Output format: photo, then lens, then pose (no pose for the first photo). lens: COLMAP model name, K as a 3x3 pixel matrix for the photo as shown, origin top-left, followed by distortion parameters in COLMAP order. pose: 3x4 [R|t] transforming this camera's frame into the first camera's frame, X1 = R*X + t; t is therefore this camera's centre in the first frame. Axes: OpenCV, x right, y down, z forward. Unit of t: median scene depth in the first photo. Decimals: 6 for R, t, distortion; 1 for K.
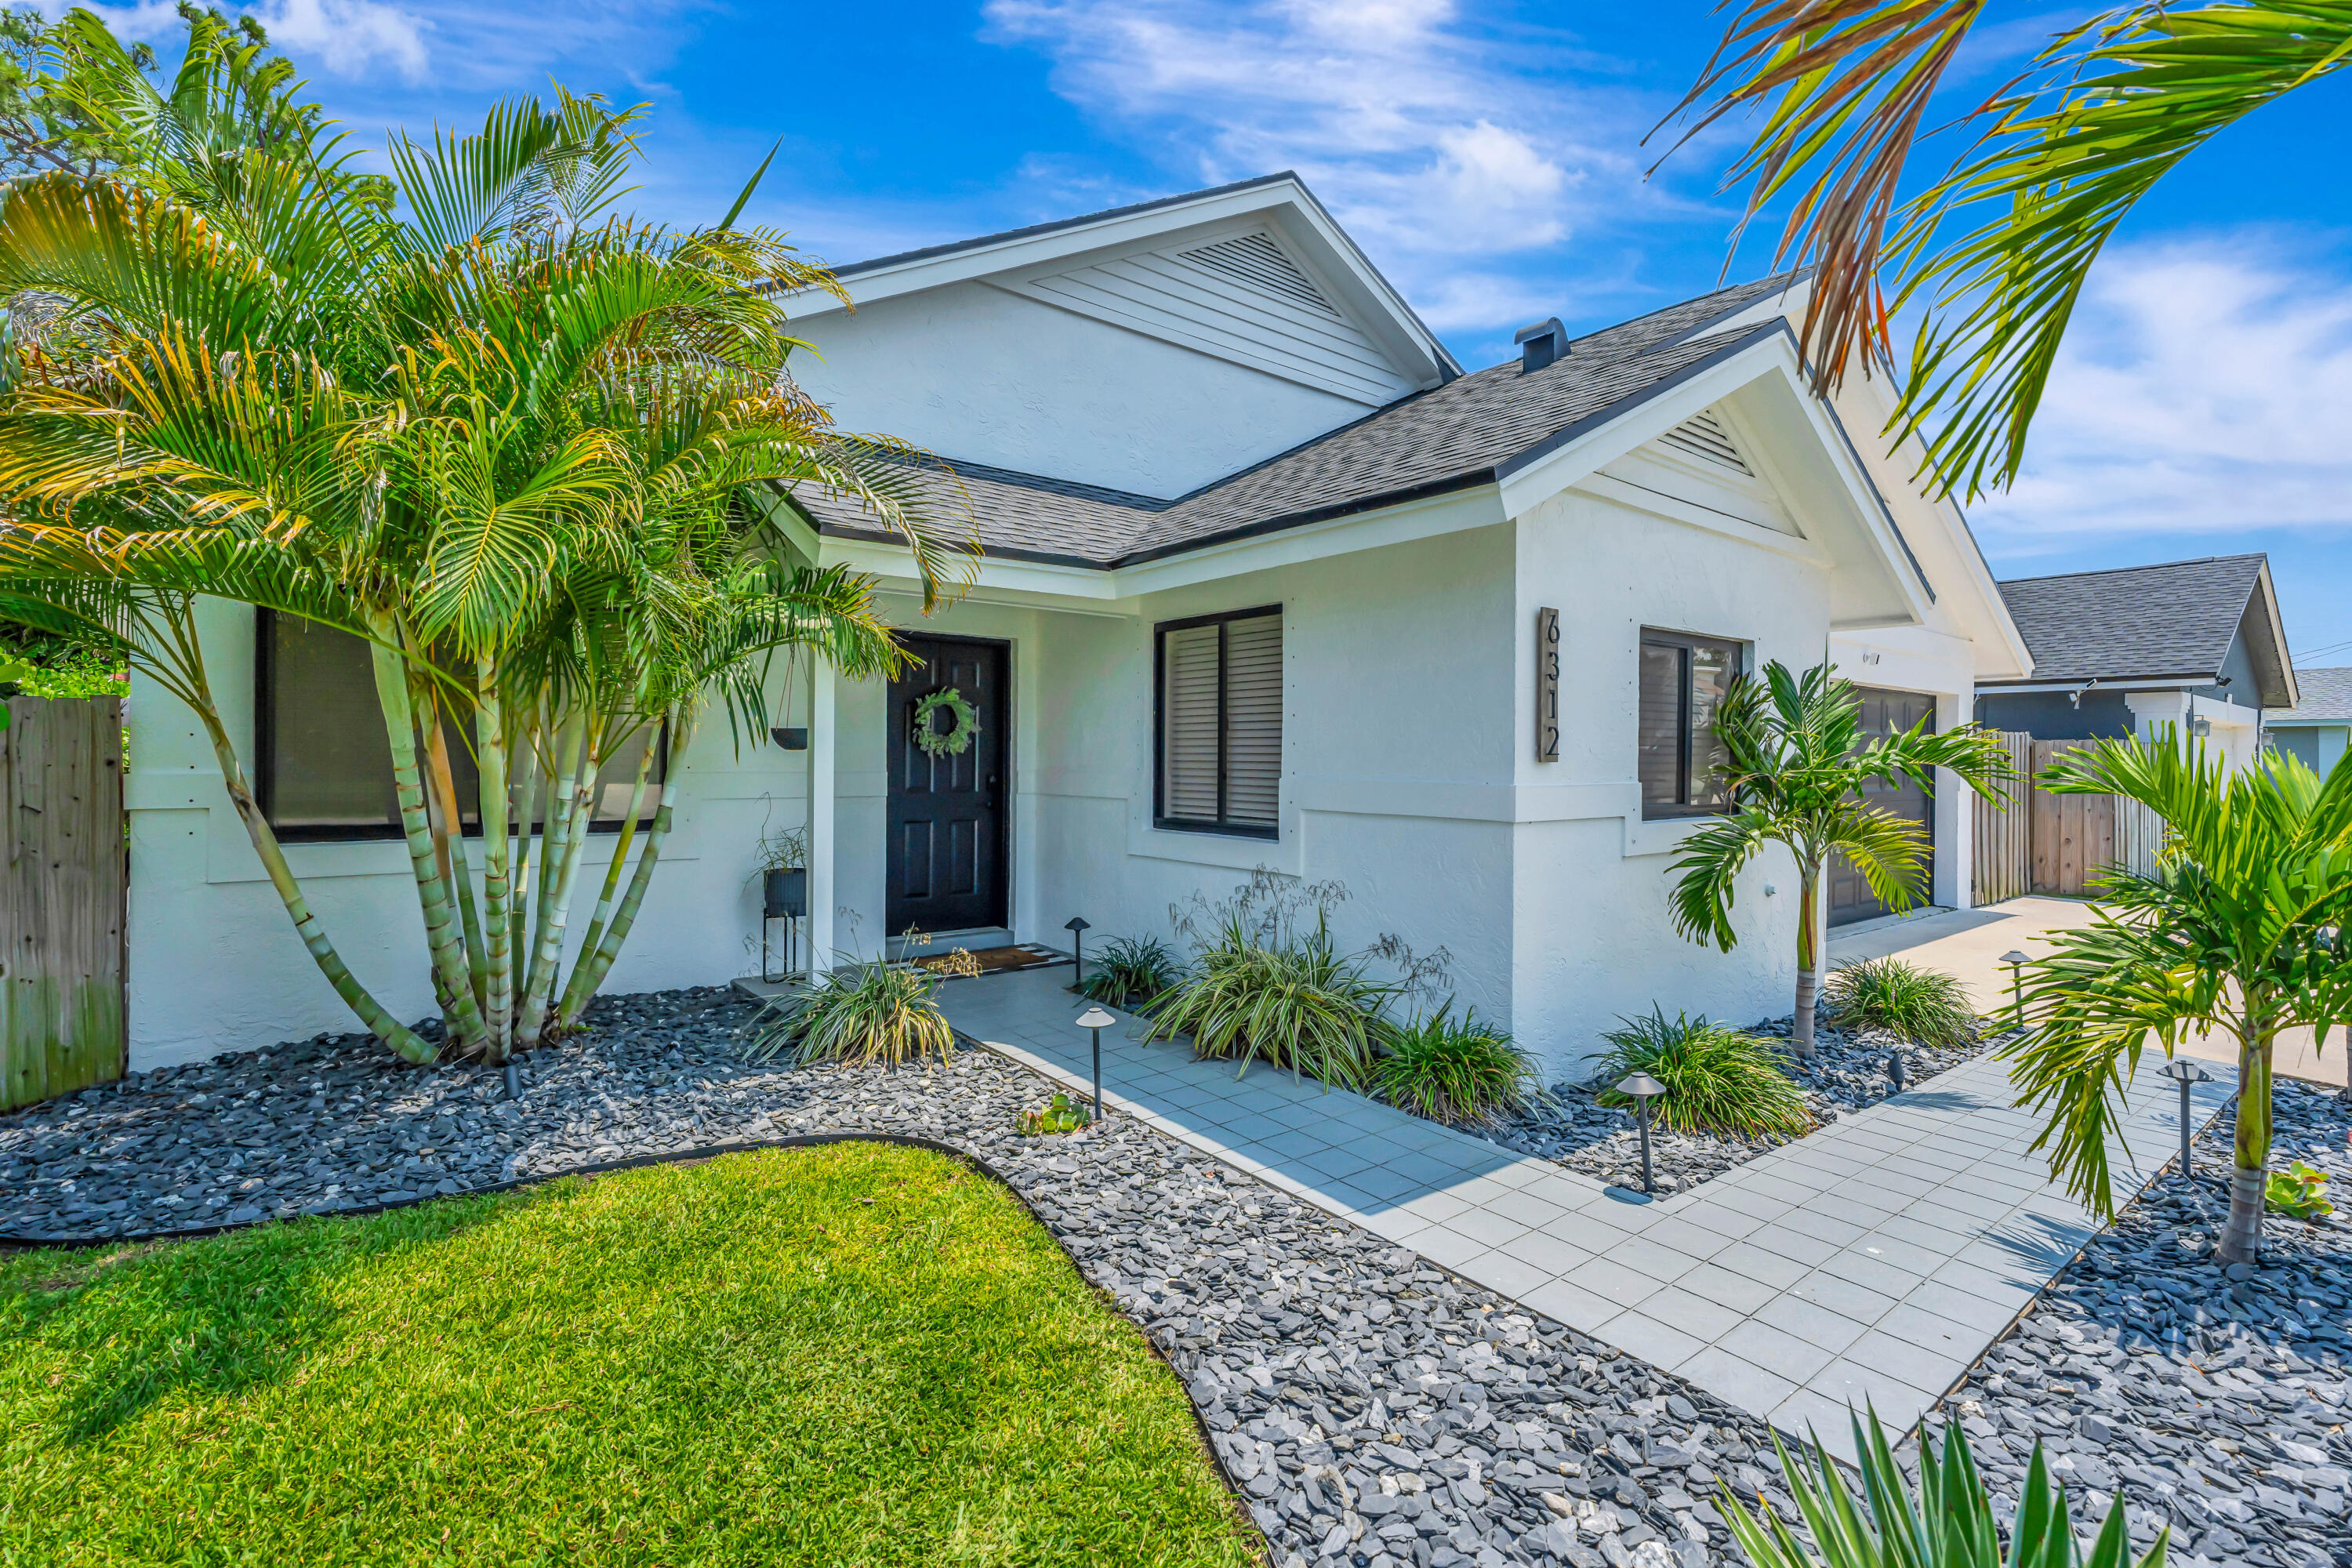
lens RADIAL K [[1065.0, 0, 1171.0], [0, 1065.0, 761.2], [0, 0, 1]] dist [-0.004177, 0.000310]
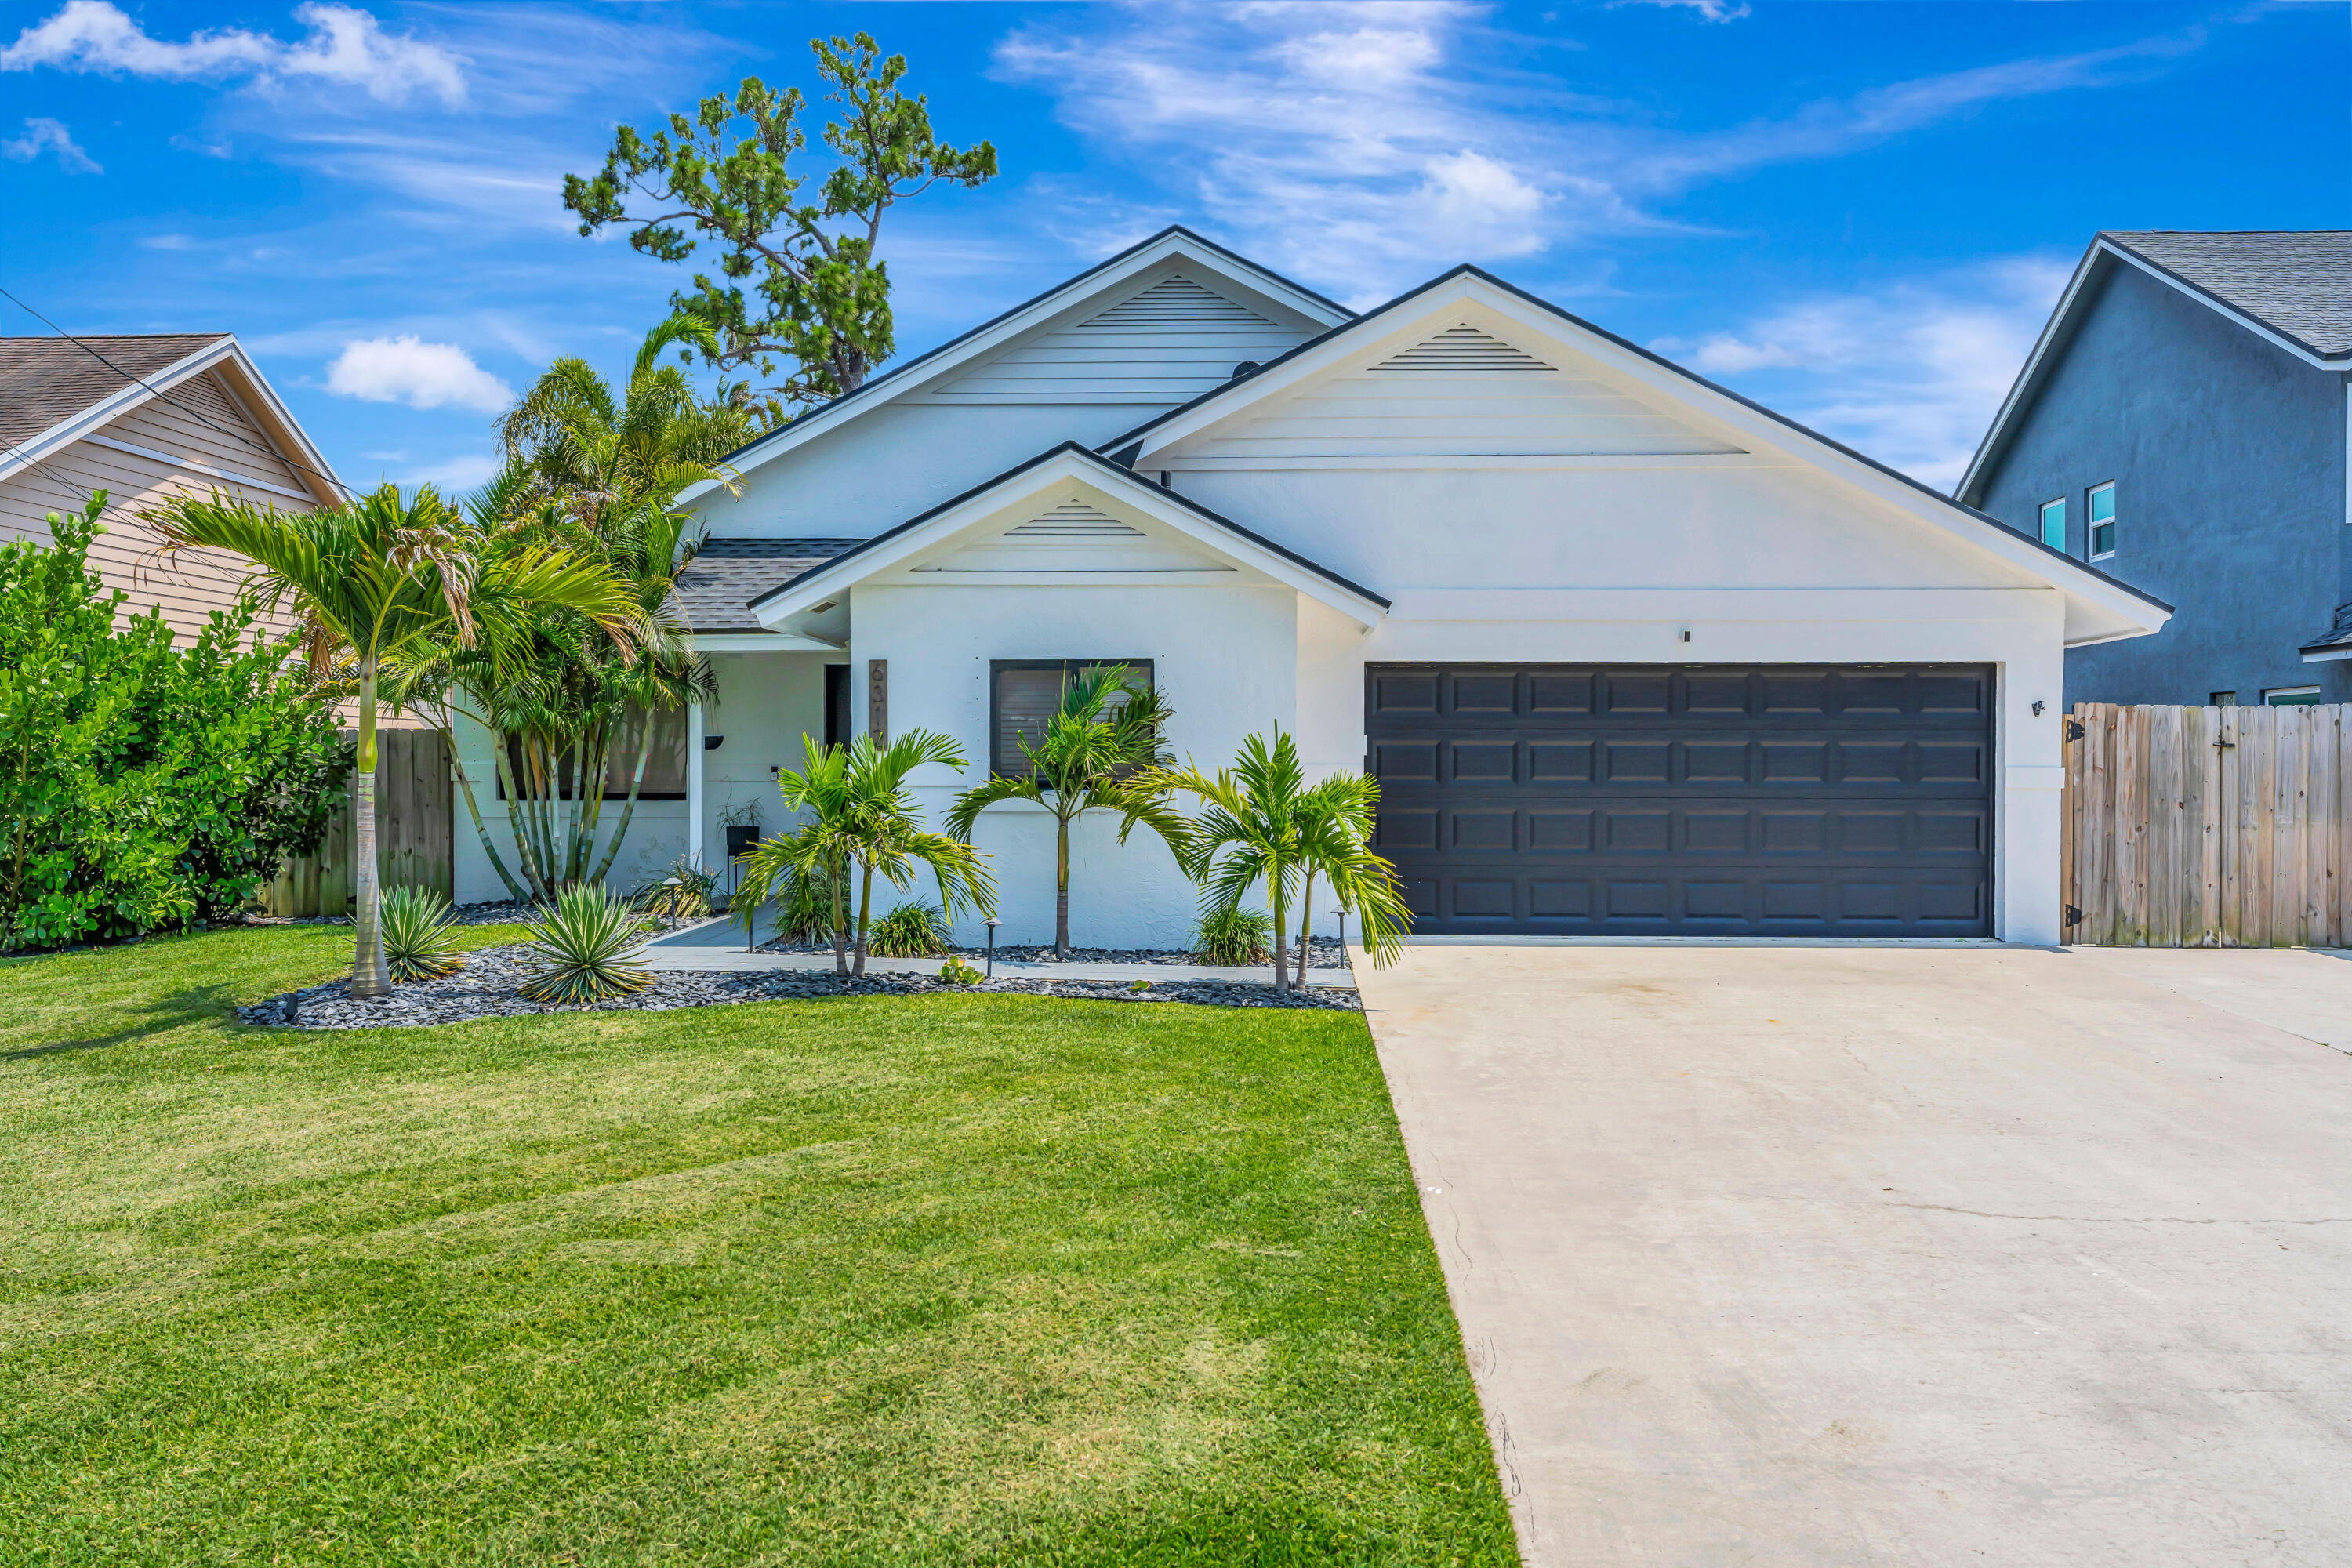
lens RADIAL K [[1988.5, 0, 1174.5], [0, 1988.5, 789.8], [0, 0, 1]] dist [-0.002860, 0.001706]
pose [[0.755278, 0.000825, -0.655404, 2.504239], [0.002165, 0.999991, 0.003753, 0.047257], [0.655401, -0.004254, 0.755269, -0.972324]]
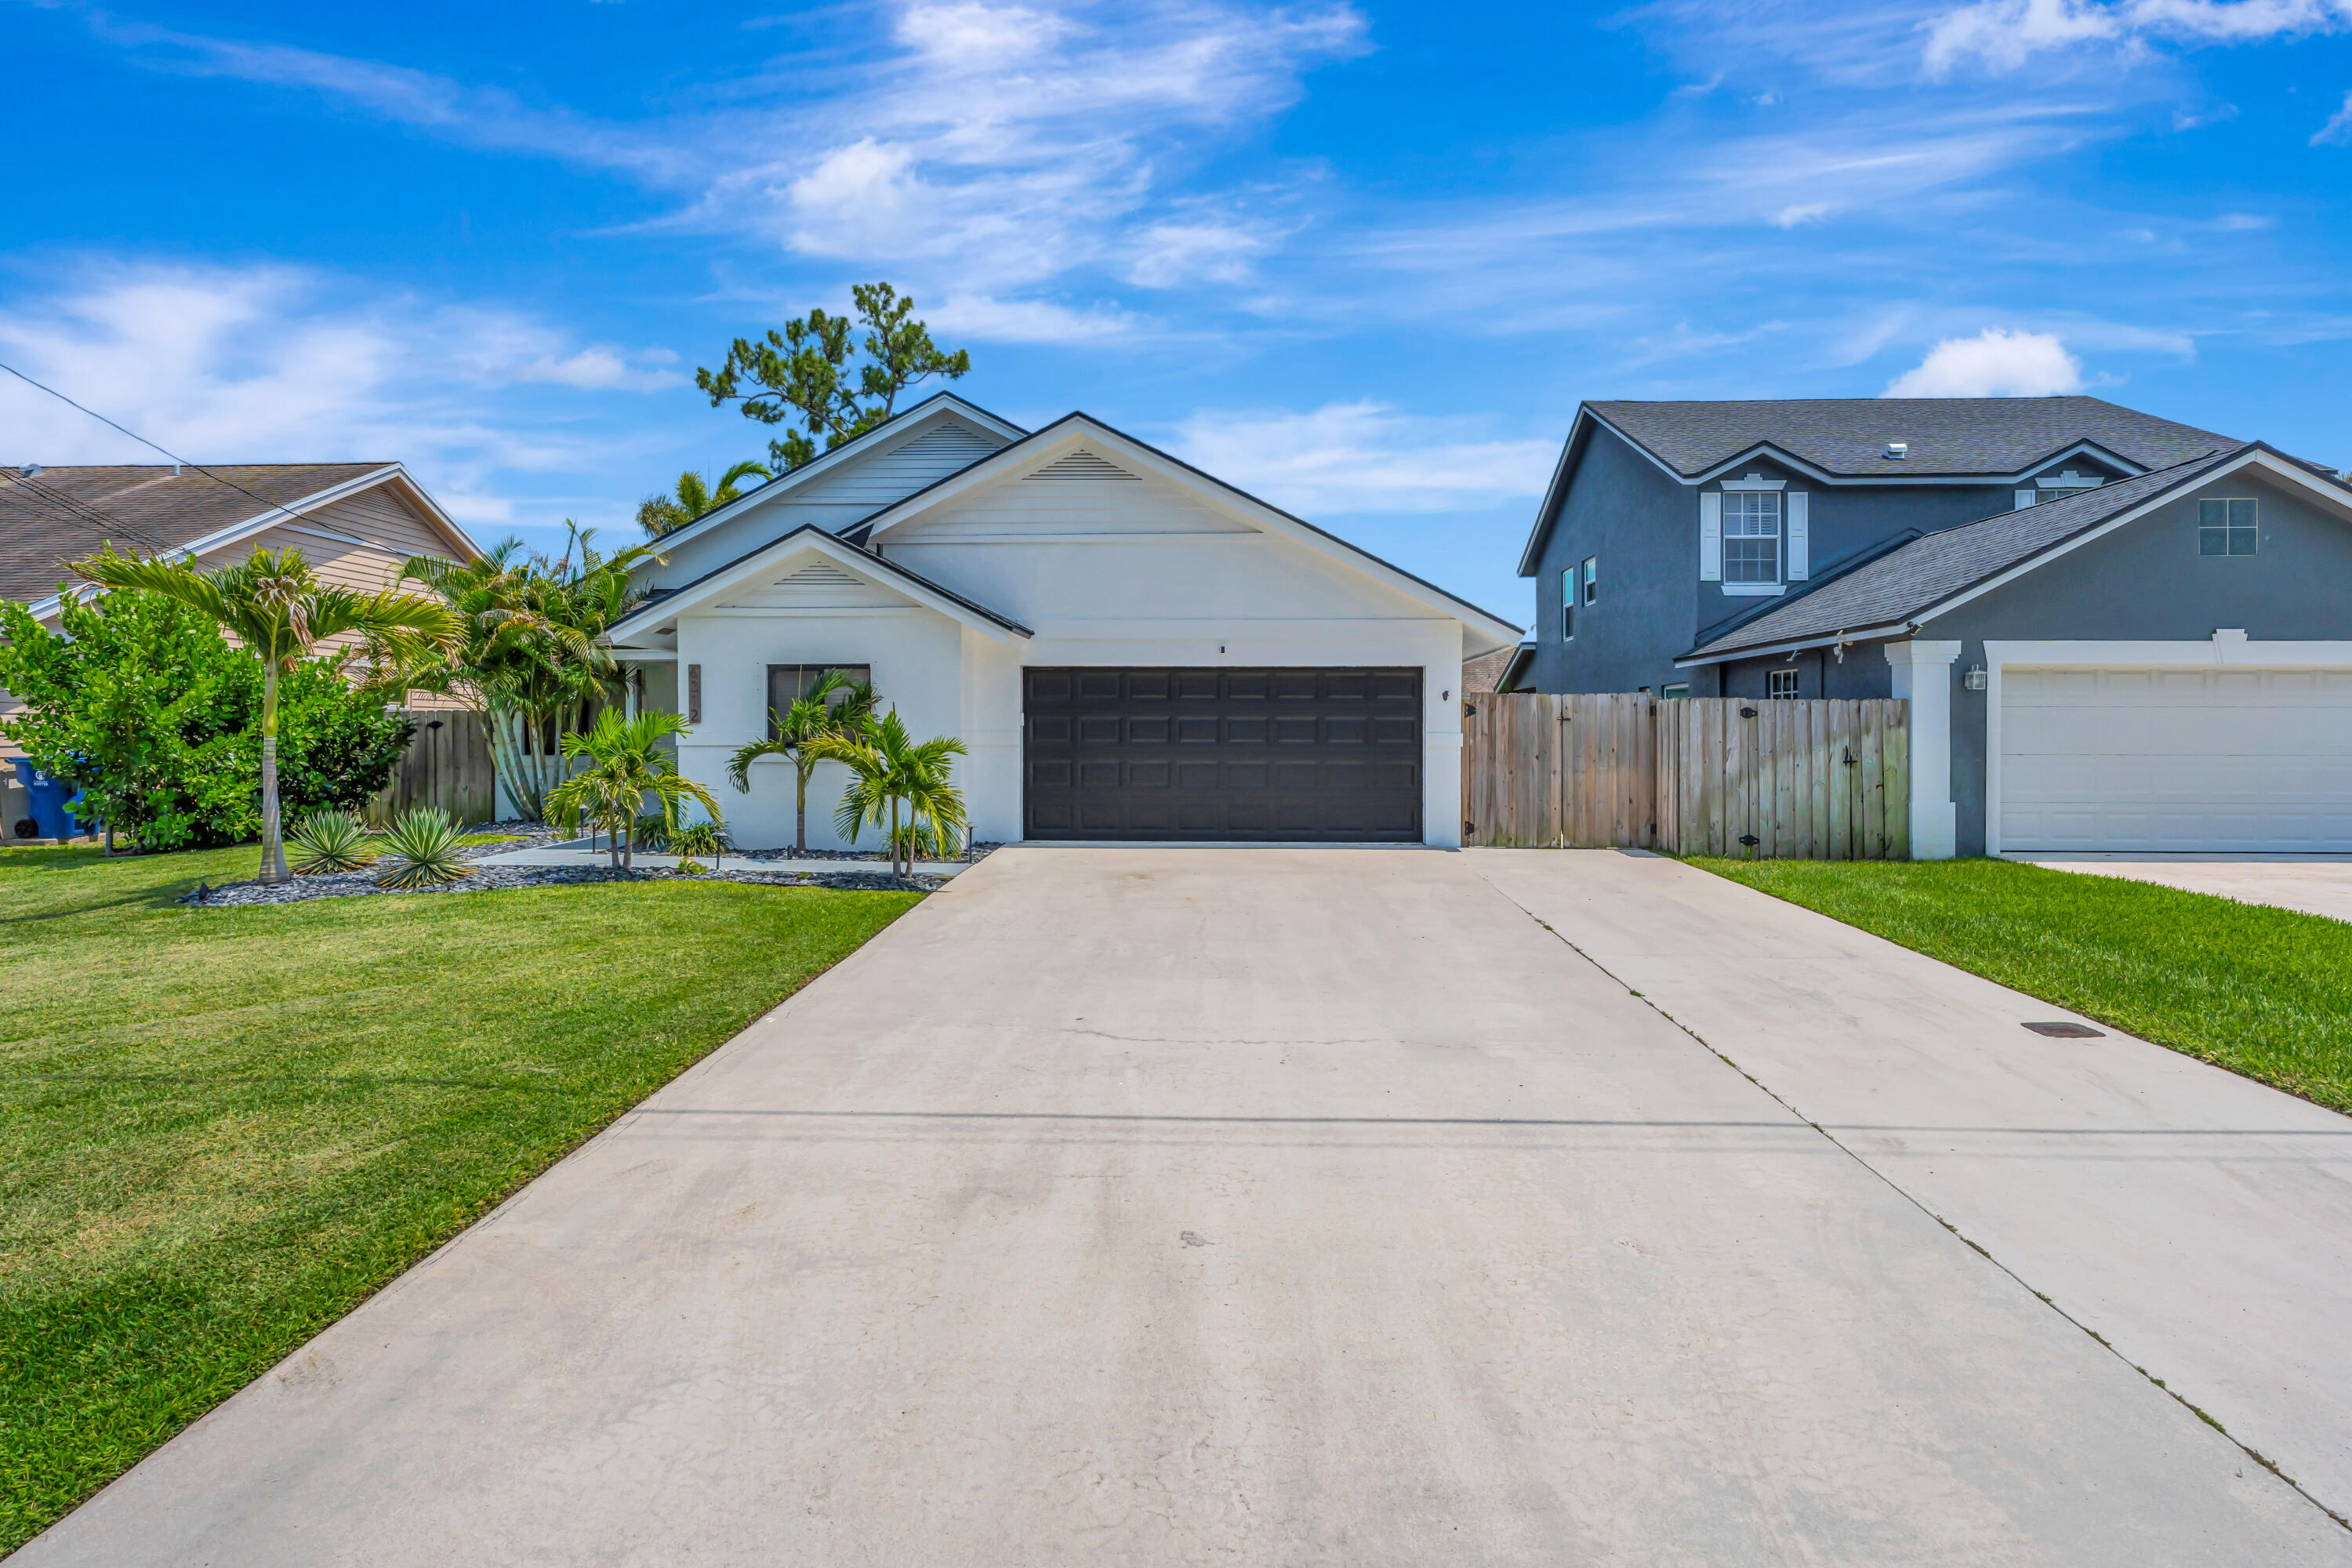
lens RADIAL K [[1202.1, 0, 1177.6], [0, 1202.1, 741.5], [0, 0, 1]] dist [-0.003812, 0.000604]
pose [[0.762394, -0.003702, -0.647103, 2.867269], [0.002817, 0.999993, -0.002402, 0.051892], [0.647107, 0.000009, 0.762399, -0.443126]]
